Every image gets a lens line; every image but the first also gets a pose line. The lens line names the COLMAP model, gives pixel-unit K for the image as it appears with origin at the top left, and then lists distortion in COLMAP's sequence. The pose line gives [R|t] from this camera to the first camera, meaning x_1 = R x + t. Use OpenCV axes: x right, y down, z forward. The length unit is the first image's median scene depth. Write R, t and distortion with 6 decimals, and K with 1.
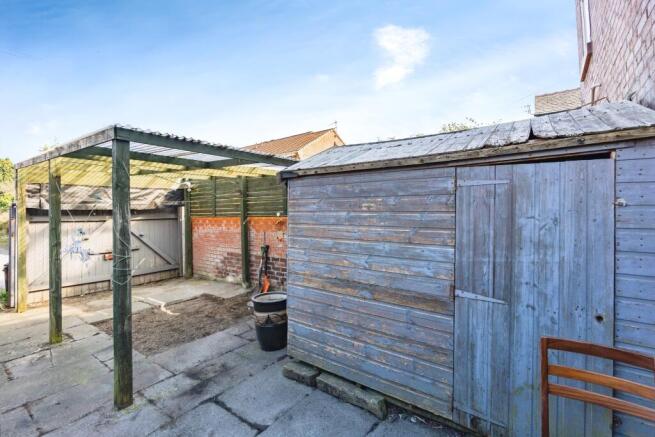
lens RADIAL K [[290.8, 0, 327.9], [0, 290.8, 212.1], [0, 0, 1]] dist [-0.001262, -0.000392]
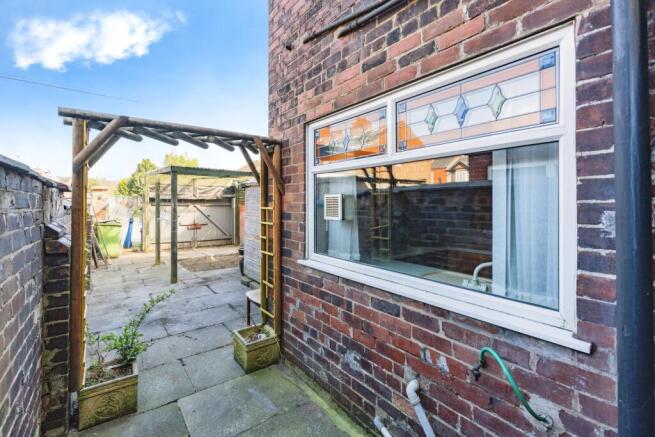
lens RADIAL K [[290.8, 0, 329.9], [0, 290.8, 204.3], [0, 0, 1]] dist [-0.001262, -0.000392]
pose [[0.959977, 0.025644, -0.278903, 0.477618], [-0.025180, 0.999669, 0.005246, -0.007447], [0.278945, 0.001987, 0.960305, -0.378176]]
